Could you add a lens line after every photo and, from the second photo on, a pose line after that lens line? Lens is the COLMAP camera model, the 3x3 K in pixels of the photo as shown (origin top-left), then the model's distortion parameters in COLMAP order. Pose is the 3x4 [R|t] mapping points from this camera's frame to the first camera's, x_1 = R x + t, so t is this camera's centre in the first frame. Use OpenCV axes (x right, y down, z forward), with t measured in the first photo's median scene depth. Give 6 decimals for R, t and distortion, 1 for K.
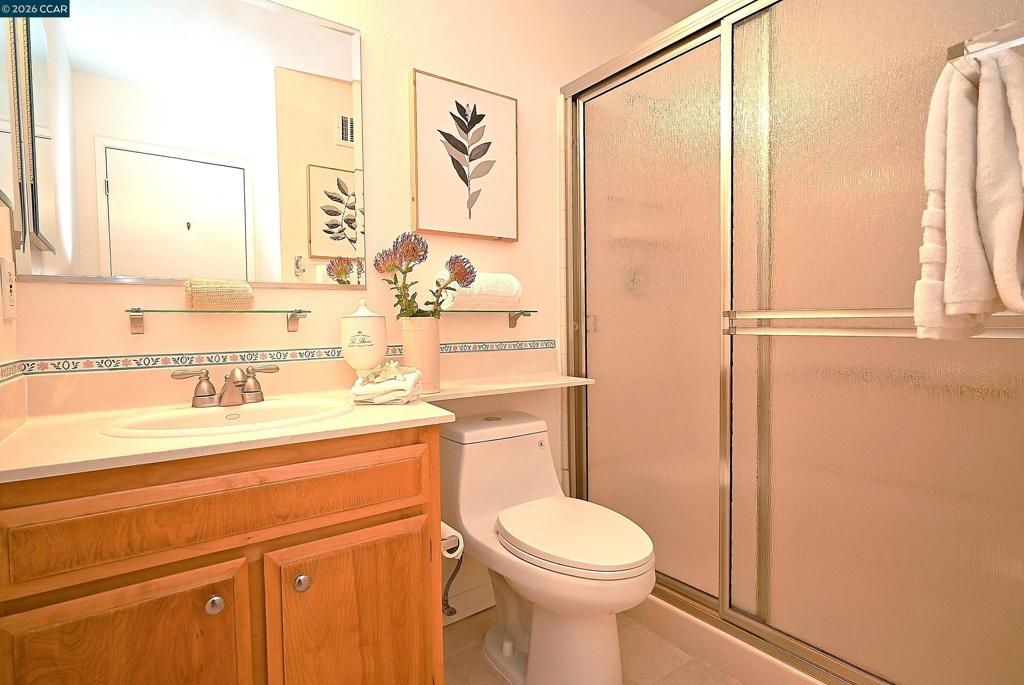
lens RADIAL K [[515.2, 0, 504.9], [0, 515.2, 344.2], [0, 0, 1]] dist [-0.002495, 0.001220]
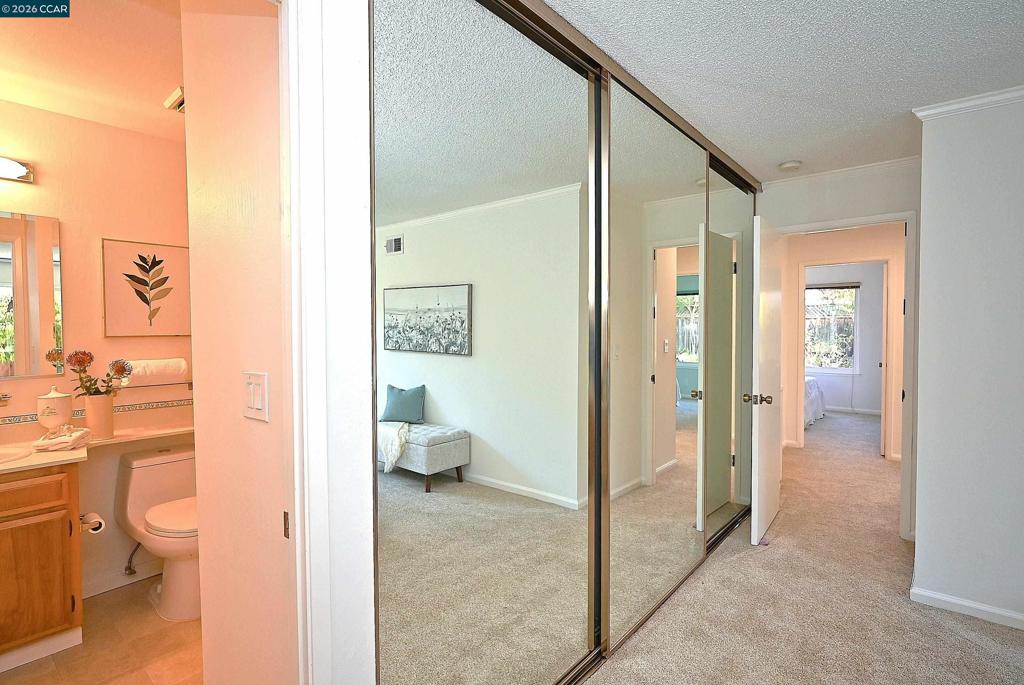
lens RADIAL K [[515.2, 0, 517.5], [0, 515.2, 340.8], [0, 0, 1]] dist [-0.002495, 0.001220]
pose [[0.973231, 0.004703, 0.229781, 0.770778], [-0.002501, 0.999948, -0.009873, -0.211243], [-0.229815, 0.009034, 0.973192, -0.933531]]
